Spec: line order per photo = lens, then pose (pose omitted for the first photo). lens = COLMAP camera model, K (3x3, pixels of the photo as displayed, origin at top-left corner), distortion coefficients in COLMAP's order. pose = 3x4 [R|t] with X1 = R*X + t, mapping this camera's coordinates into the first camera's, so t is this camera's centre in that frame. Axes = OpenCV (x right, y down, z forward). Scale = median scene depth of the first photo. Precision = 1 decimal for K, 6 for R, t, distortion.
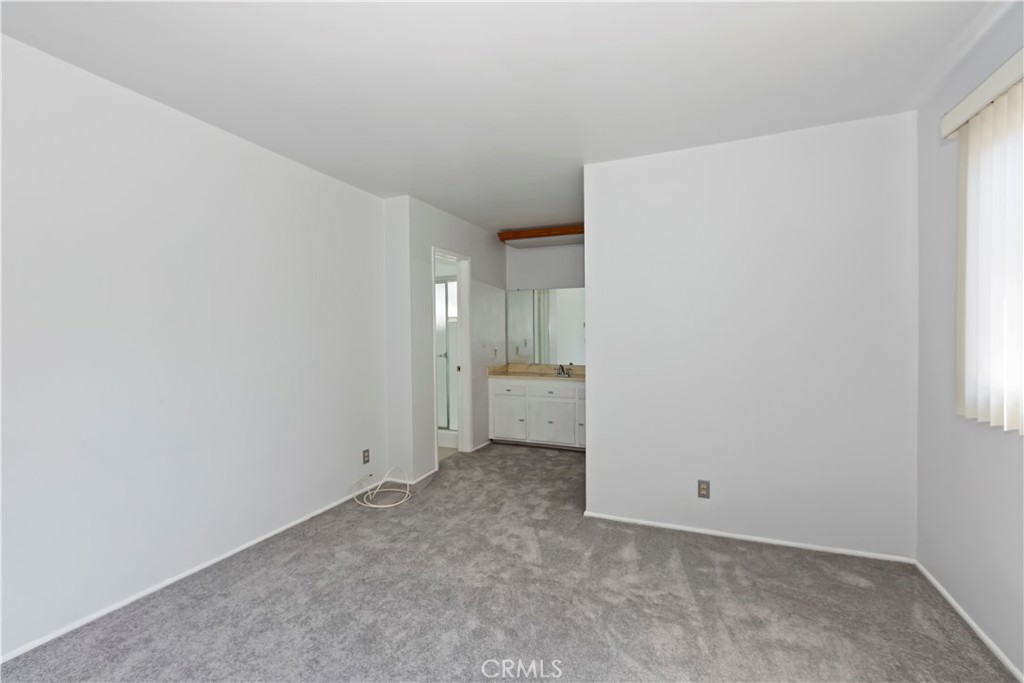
lens RADIAL K [[461.6, 0, 511.9], [0, 461.6, 340.9], [0, 0, 1]] dist [0.000629, 0.000733]
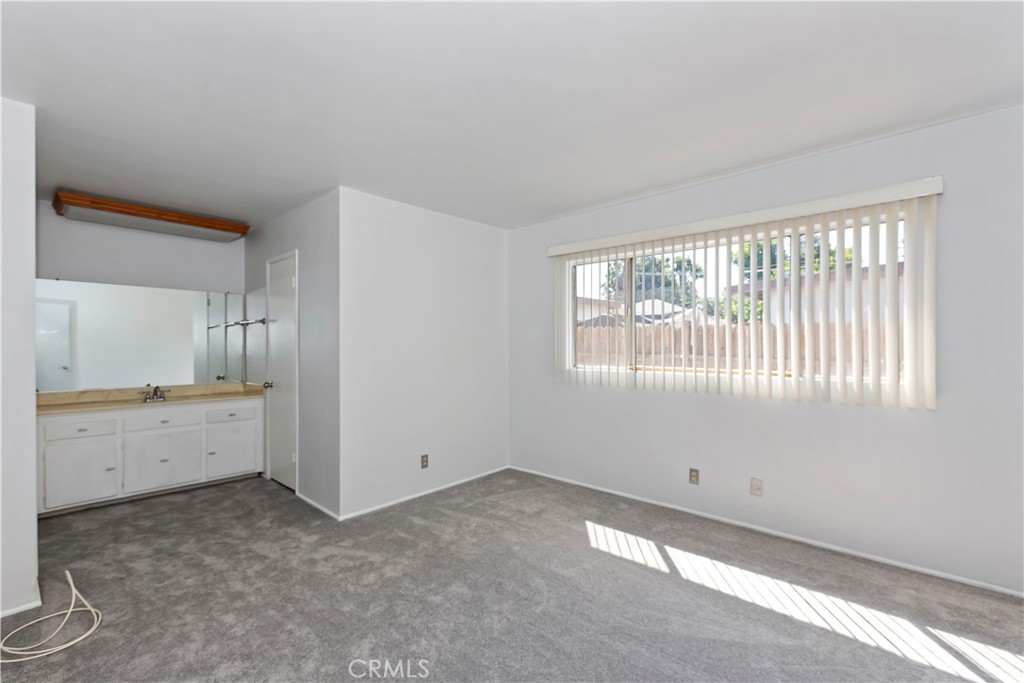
lens RADIAL K [[461.6, 0, 511.6], [0, 461.6, 342.8], [0, 0, 1]] dist [0.000629, 0.000733]
pose [[0.301405, 0.011351, 0.953429, -0.683282], [0.015388, 0.999741, -0.016767, 0.001577], [-0.953372, 0.019725, 0.301153, 0.297895]]
